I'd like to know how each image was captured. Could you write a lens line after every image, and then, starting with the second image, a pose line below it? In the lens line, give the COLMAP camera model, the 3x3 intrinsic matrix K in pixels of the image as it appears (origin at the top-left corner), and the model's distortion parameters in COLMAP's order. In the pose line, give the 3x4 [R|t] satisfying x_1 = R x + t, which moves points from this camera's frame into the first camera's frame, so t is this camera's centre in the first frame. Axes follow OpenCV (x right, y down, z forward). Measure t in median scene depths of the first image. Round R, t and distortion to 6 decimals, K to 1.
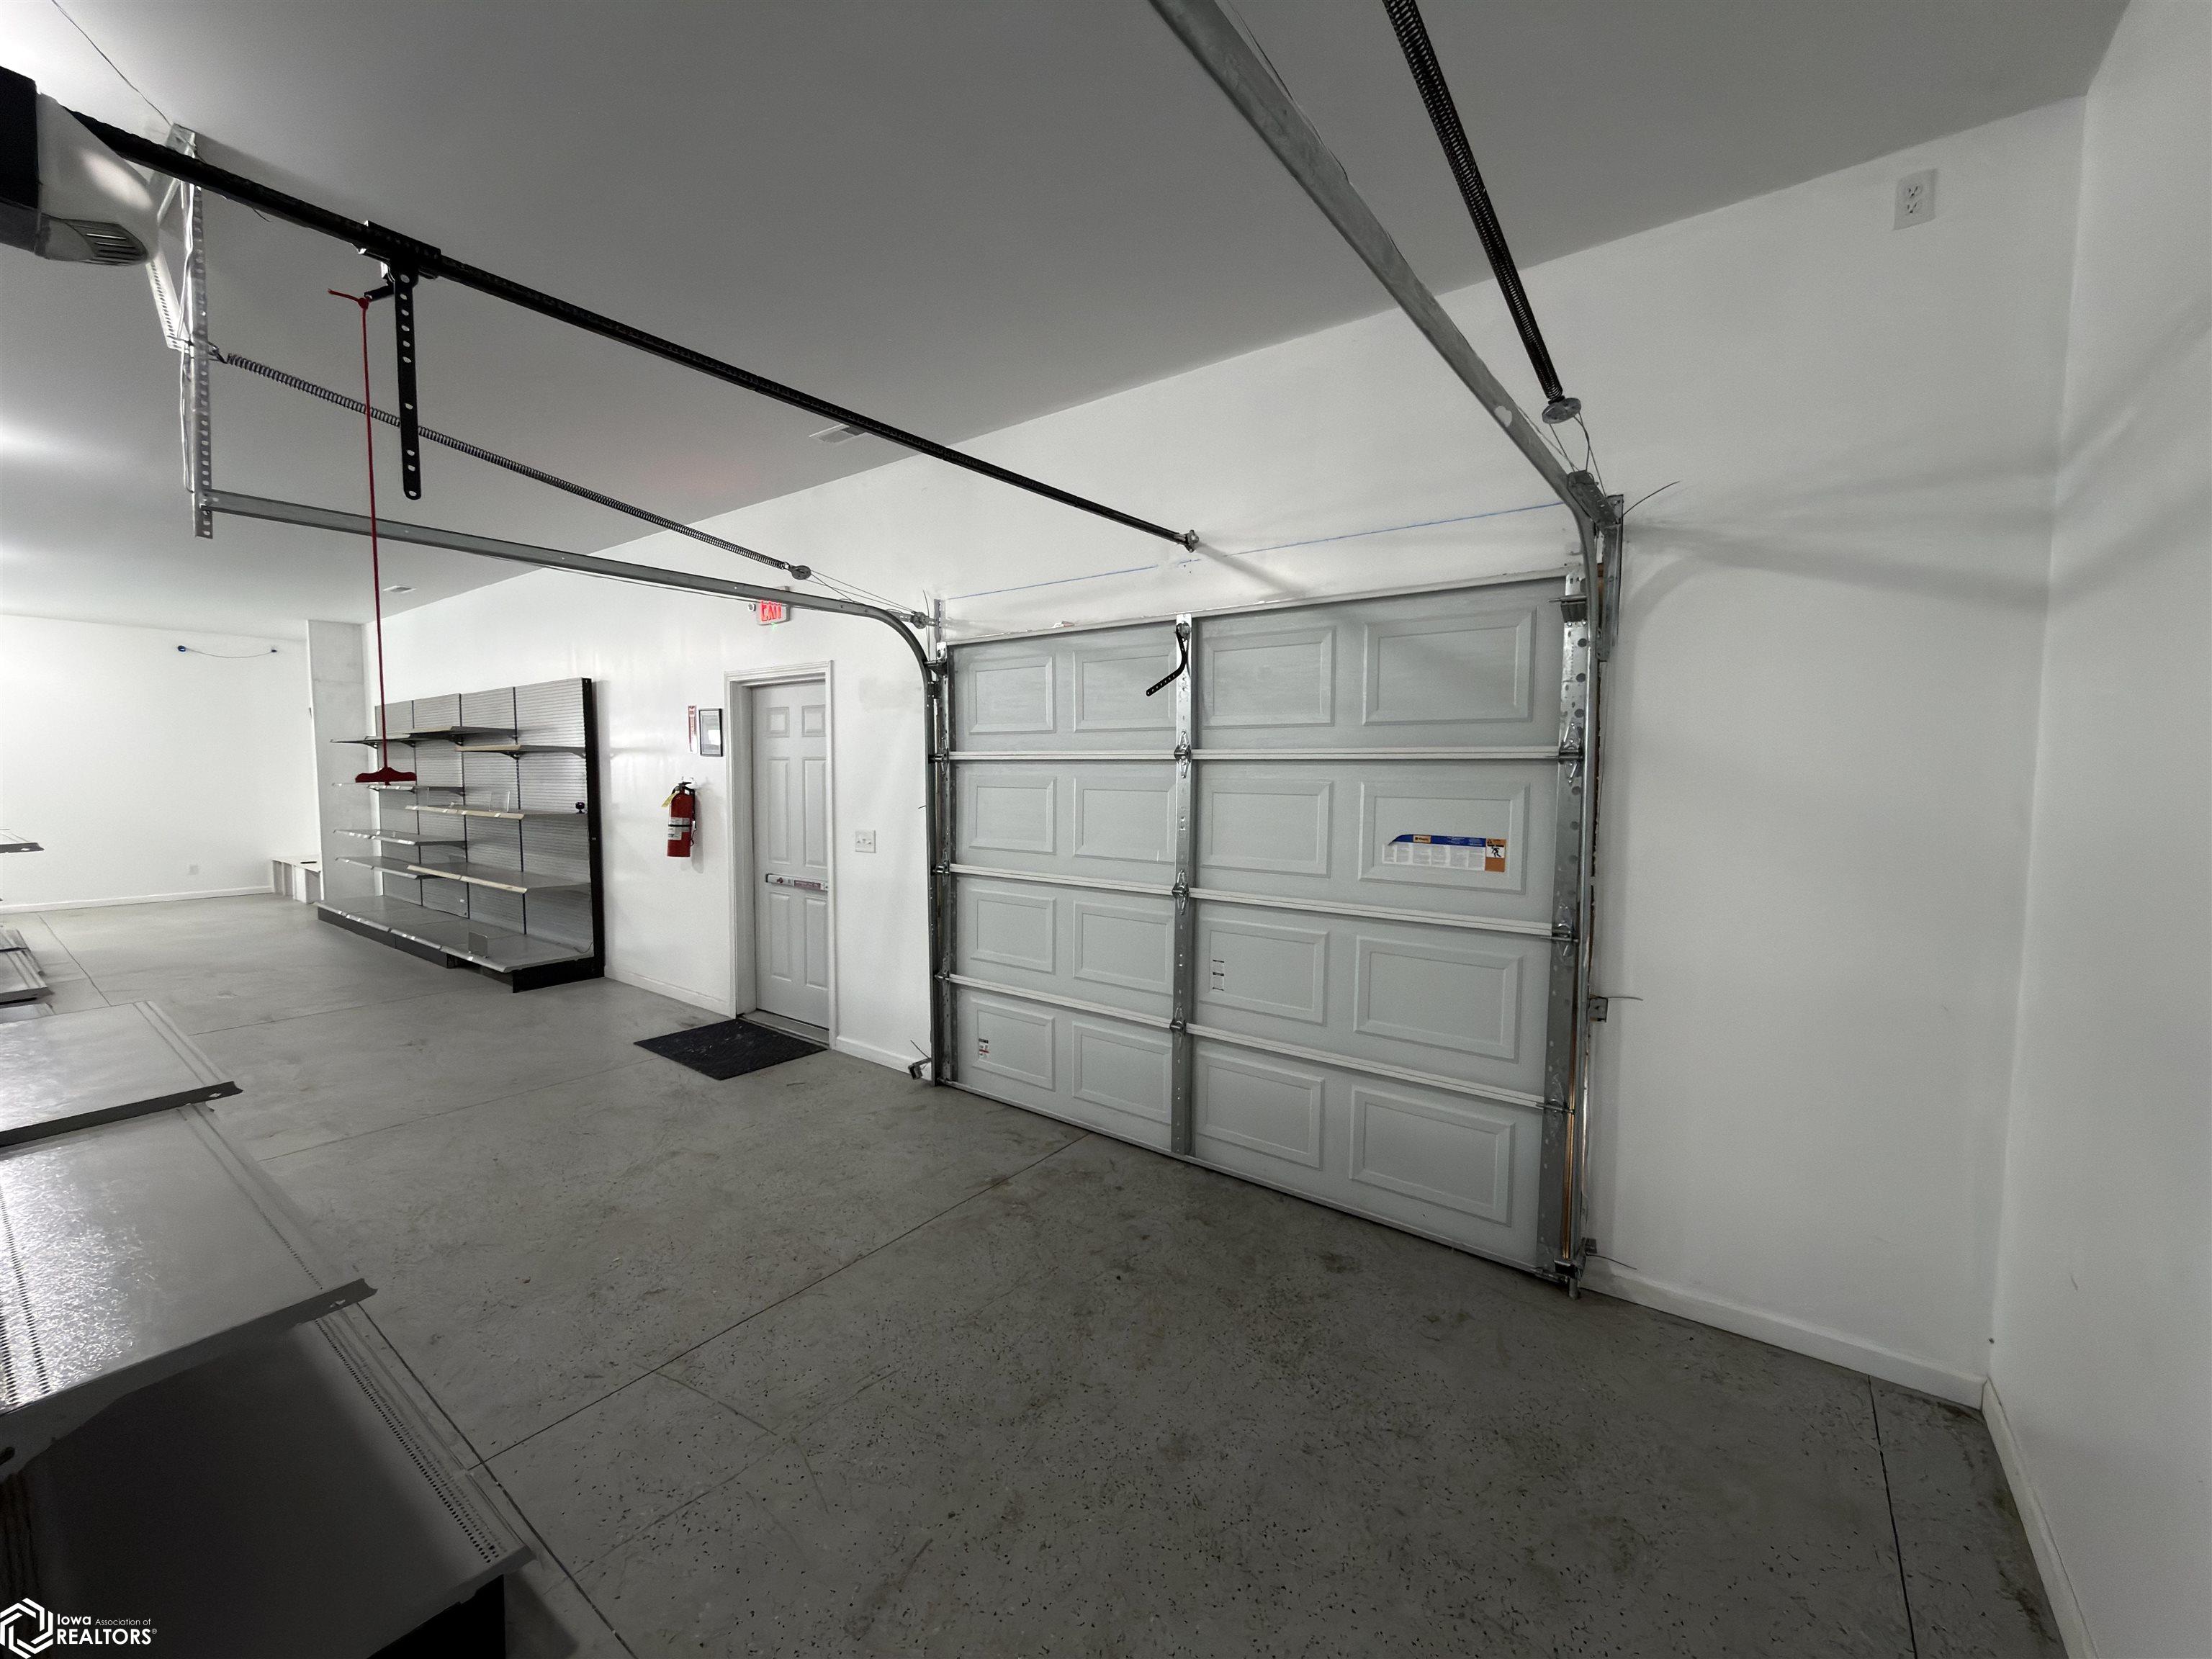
lens RADIAL K [[883.3, 0, 1109.7], [0, 883.3, 823.5], [0, 0, 1]] dist [-0.000798, 0.000565]
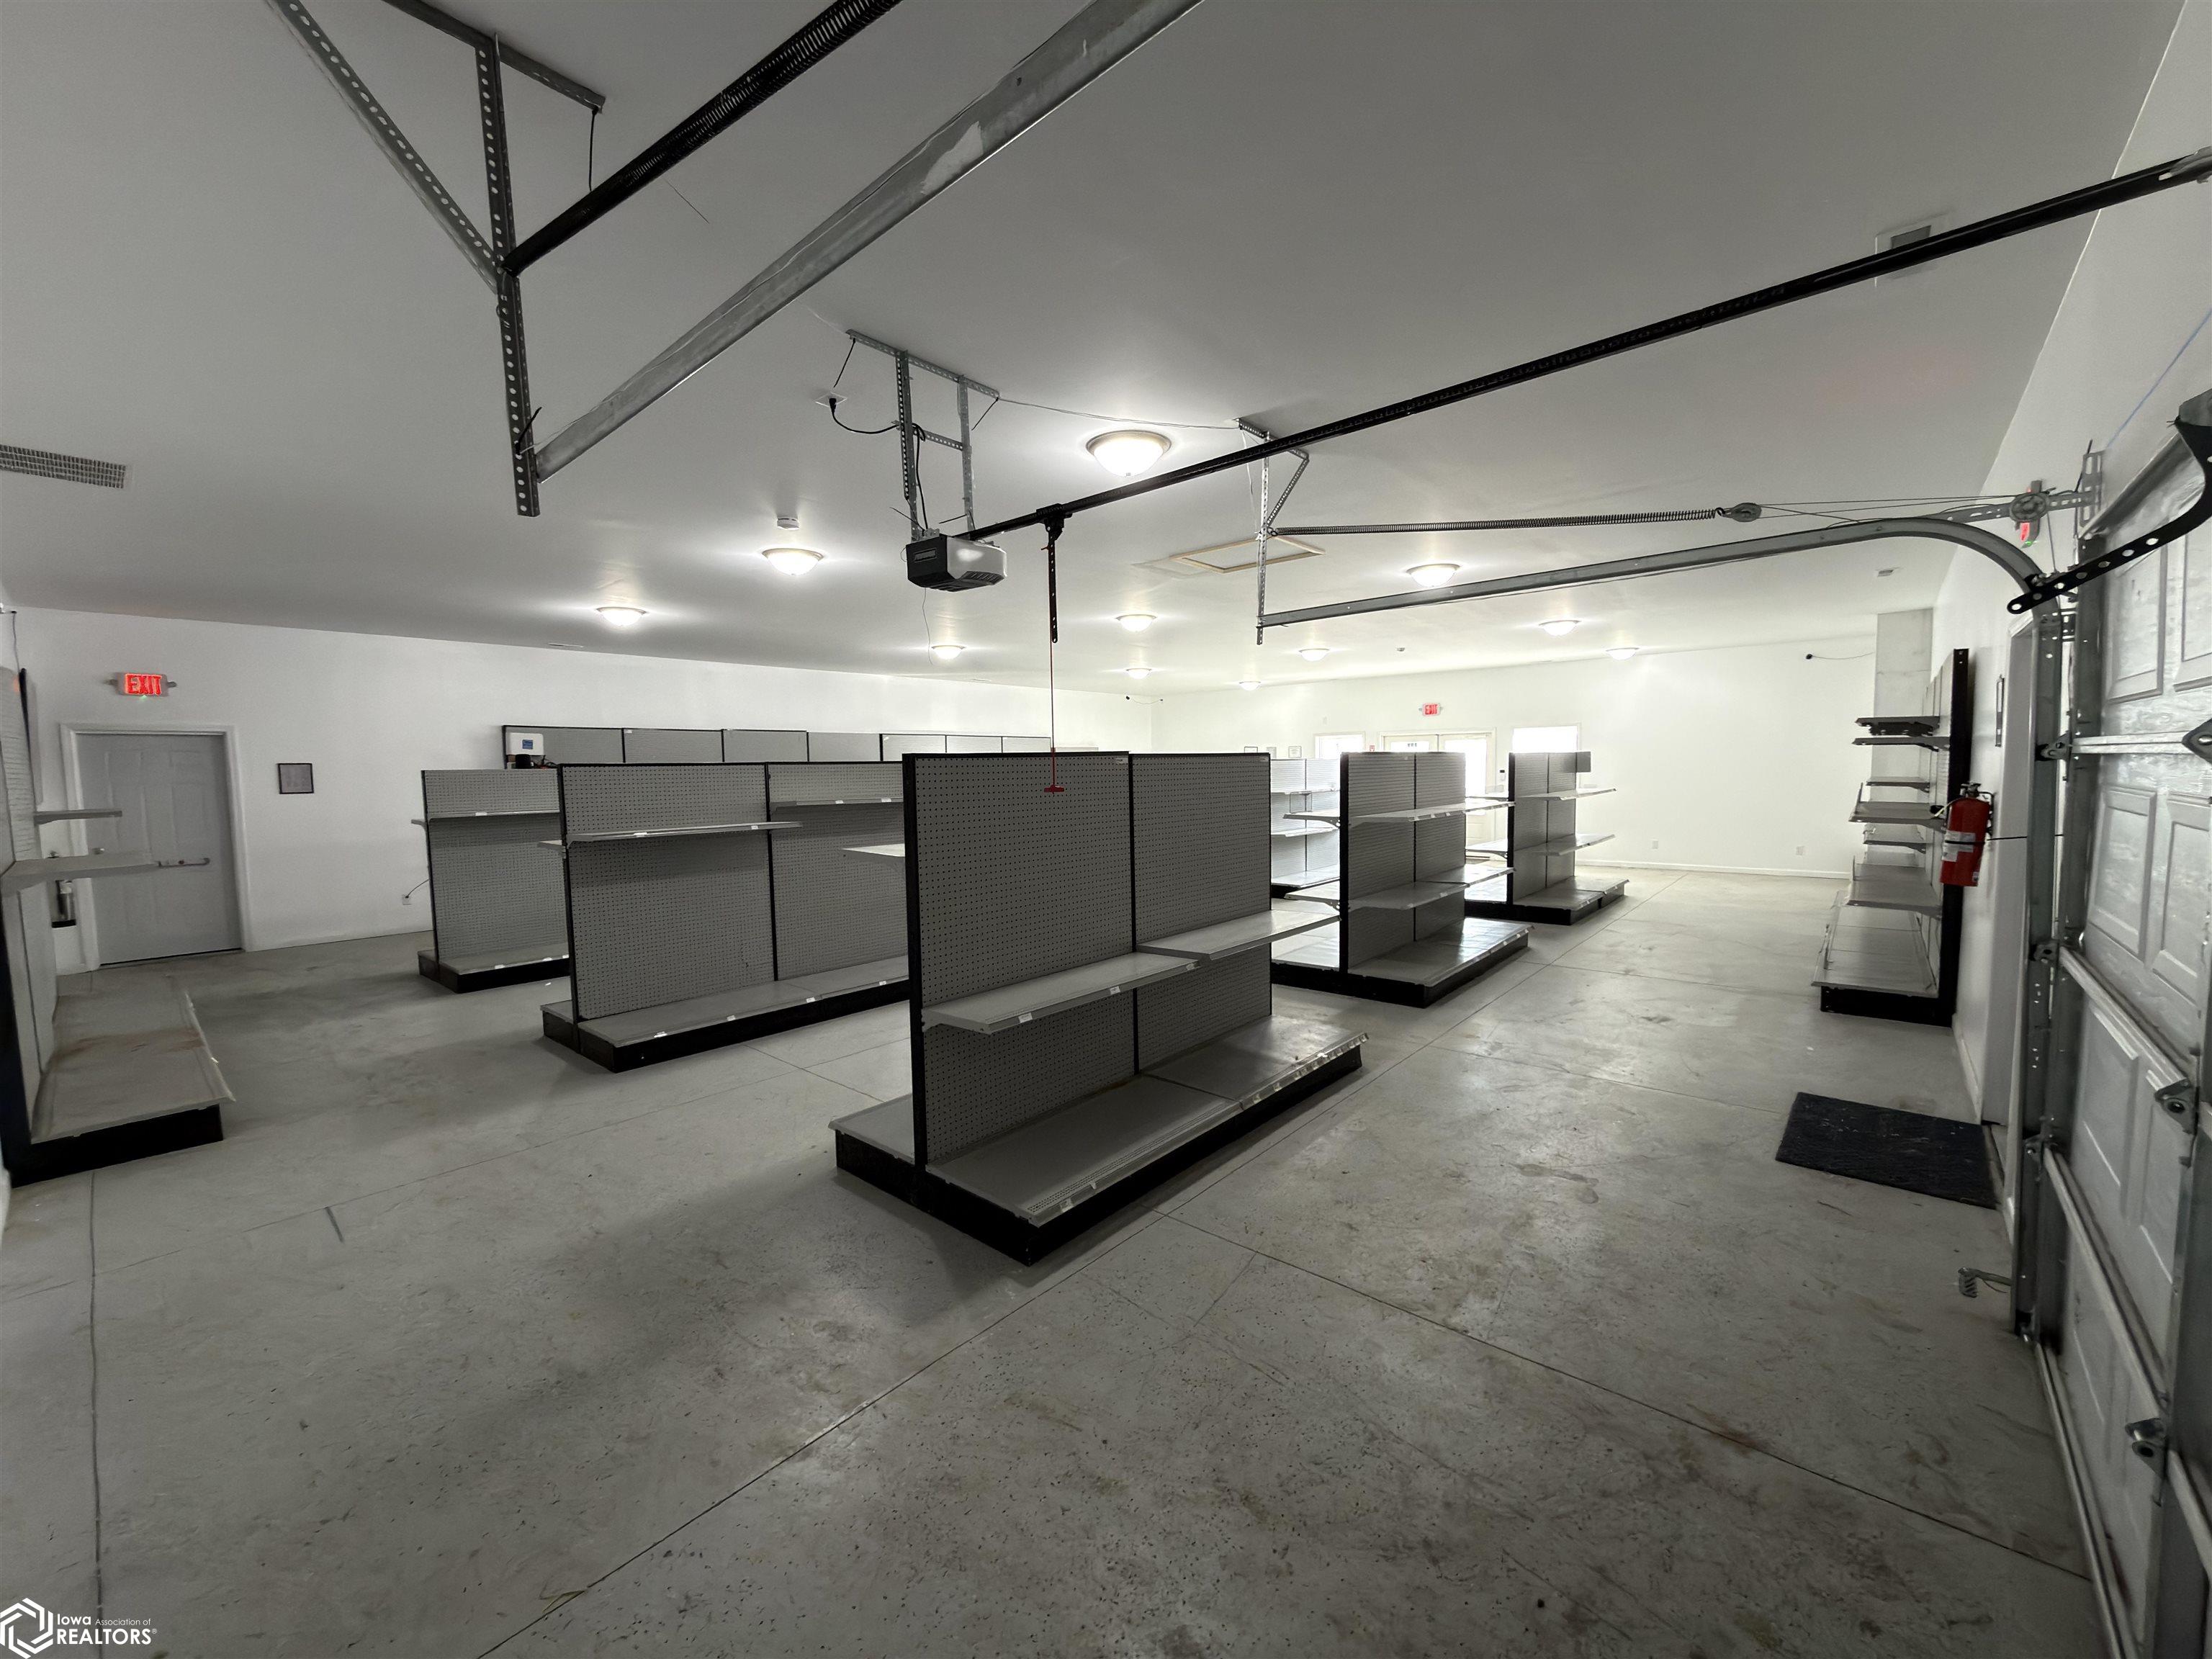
lens RADIAL K [[883.3, 0, 1106.8], [0, 883.3, 830.9], [0, 0, 1]] dist [-0.000798, 0.000565]
pose [[-0.077122, 0.068159, -0.994689, 0.551439], [-0.043366, 0.996487, 0.071644, -0.053931], [0.996078, 0.048661, -0.073896, 0.638743]]
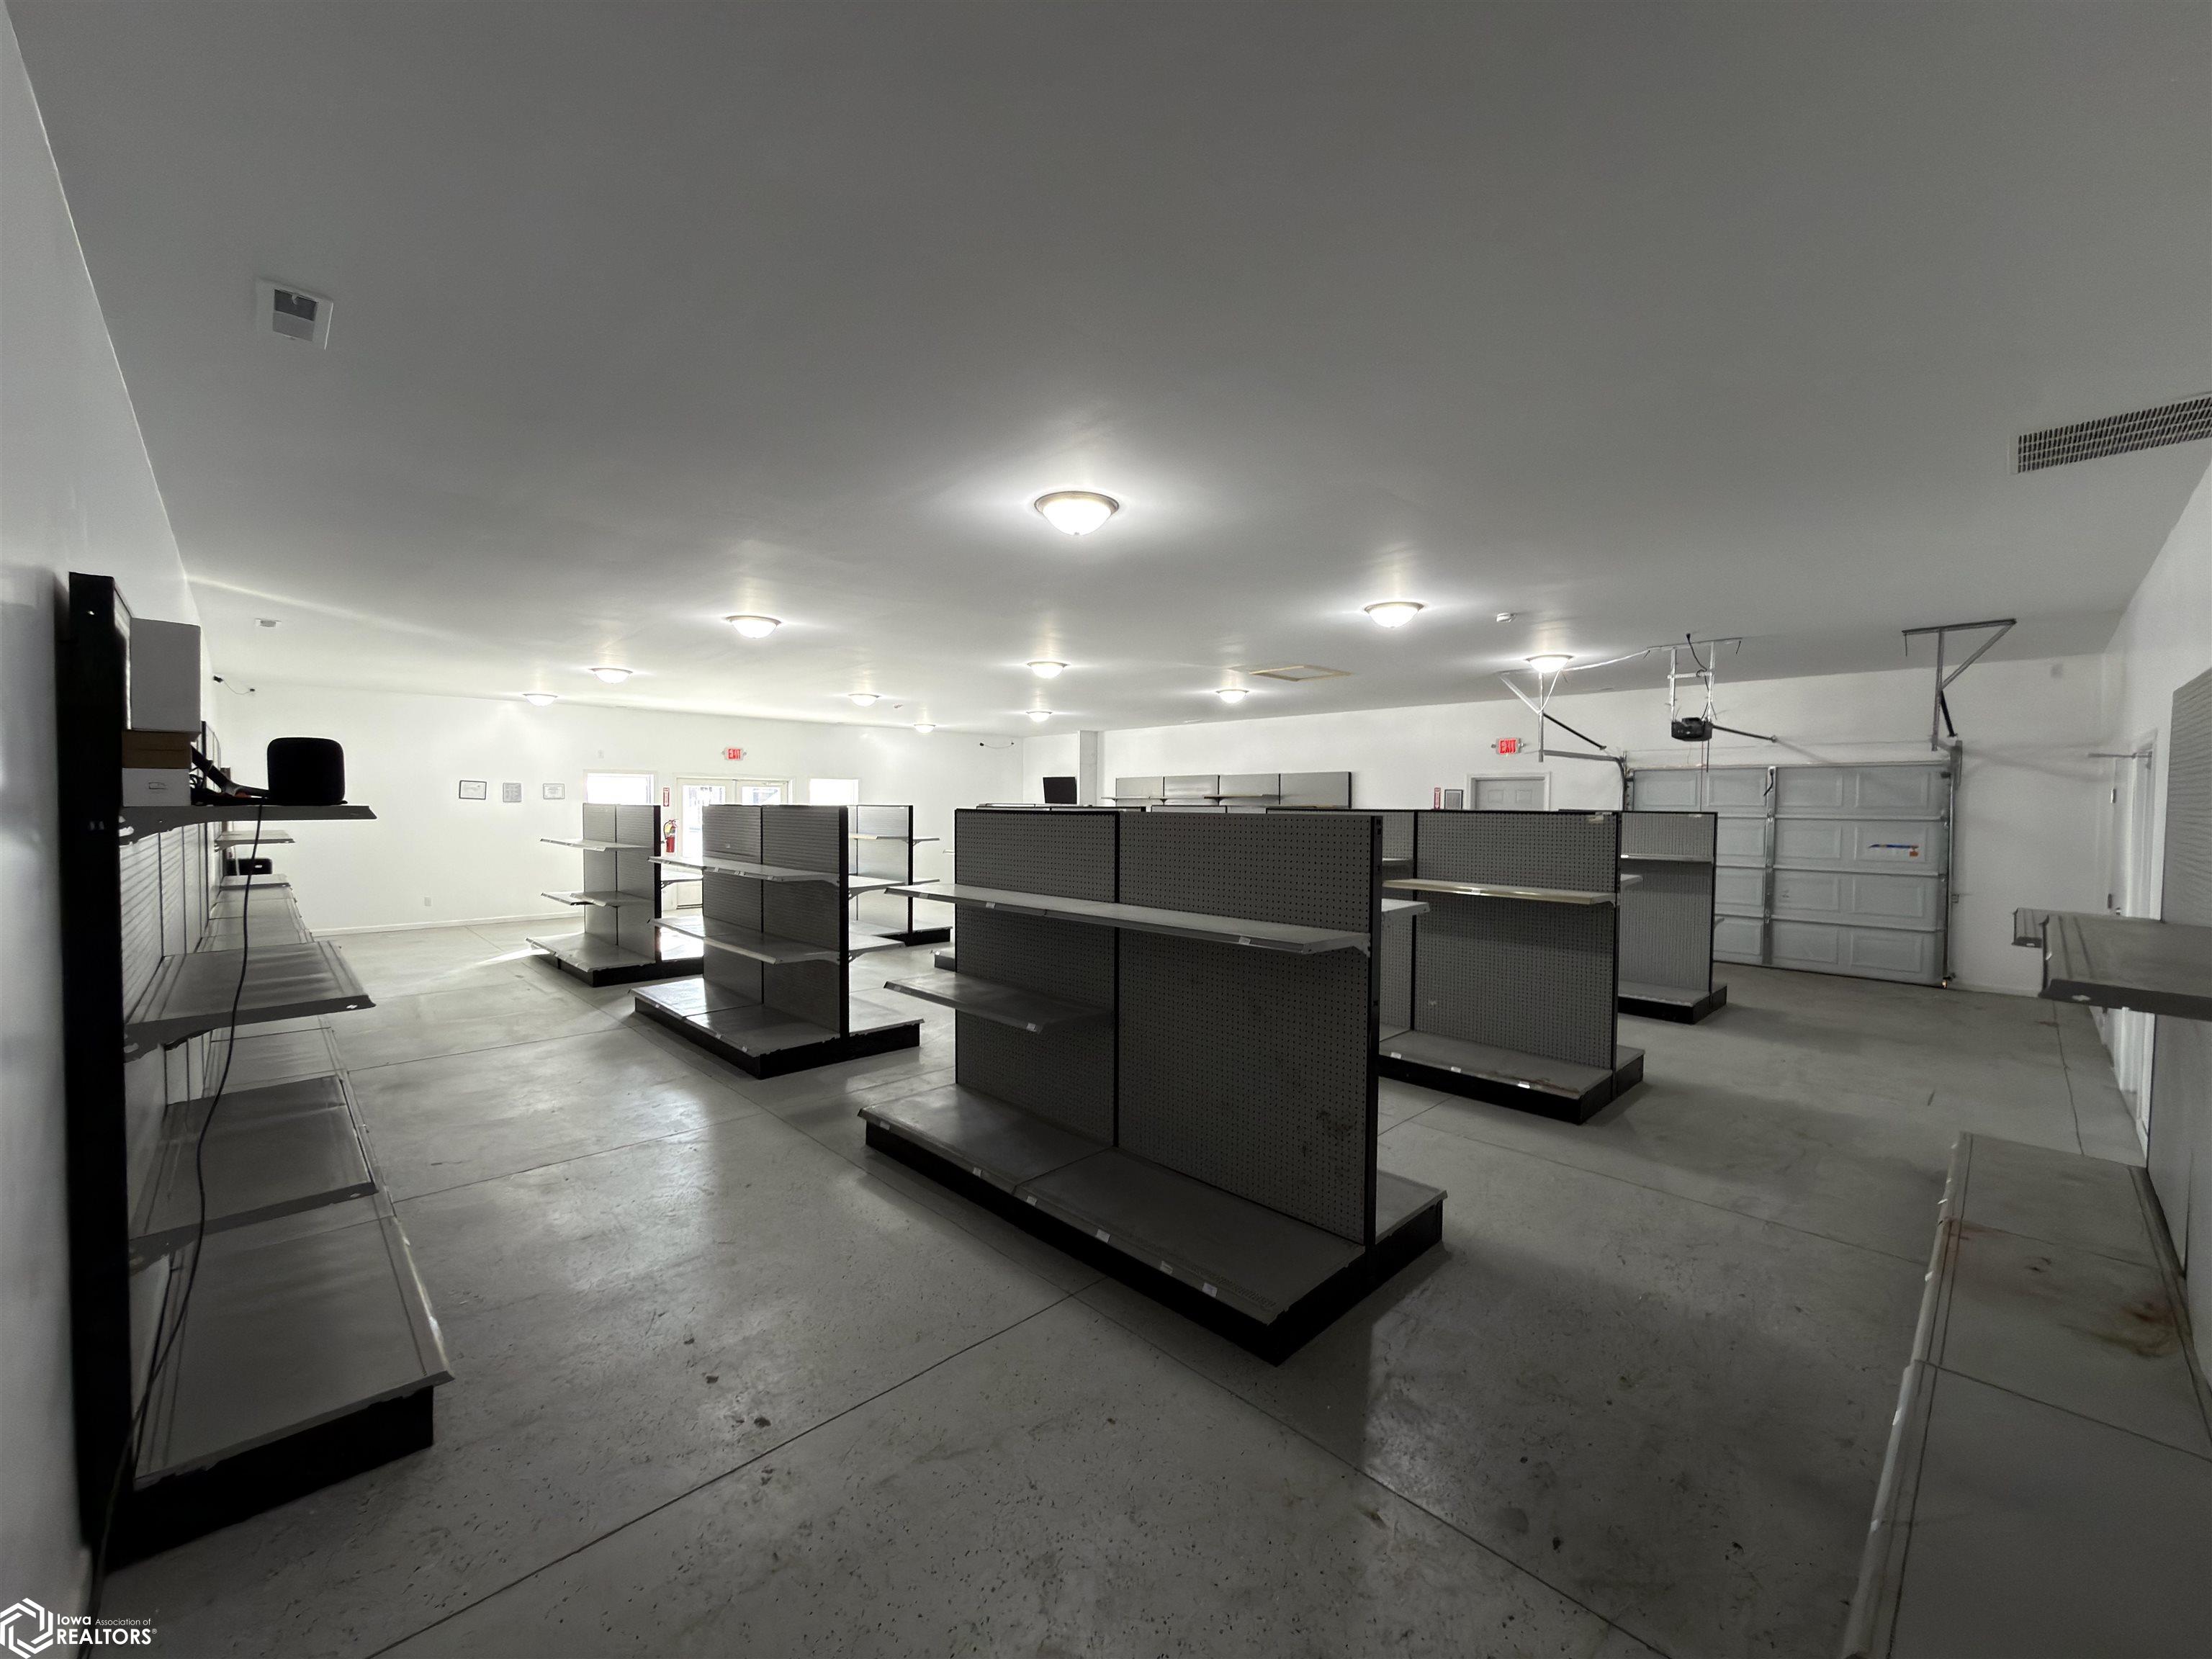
lens RADIAL K [[883.3, 0, 1107.7], [0, 883.3, 824.0], [0, 0, 1]] dist [-0.000798, 0.000565]
pose [[0.986694, 0.003829, -0.162546, -1.696655], [-0.009713, 0.999325, -0.035424, 0.072603], [0.162301, 0.036531, 0.986065, -2.305364]]
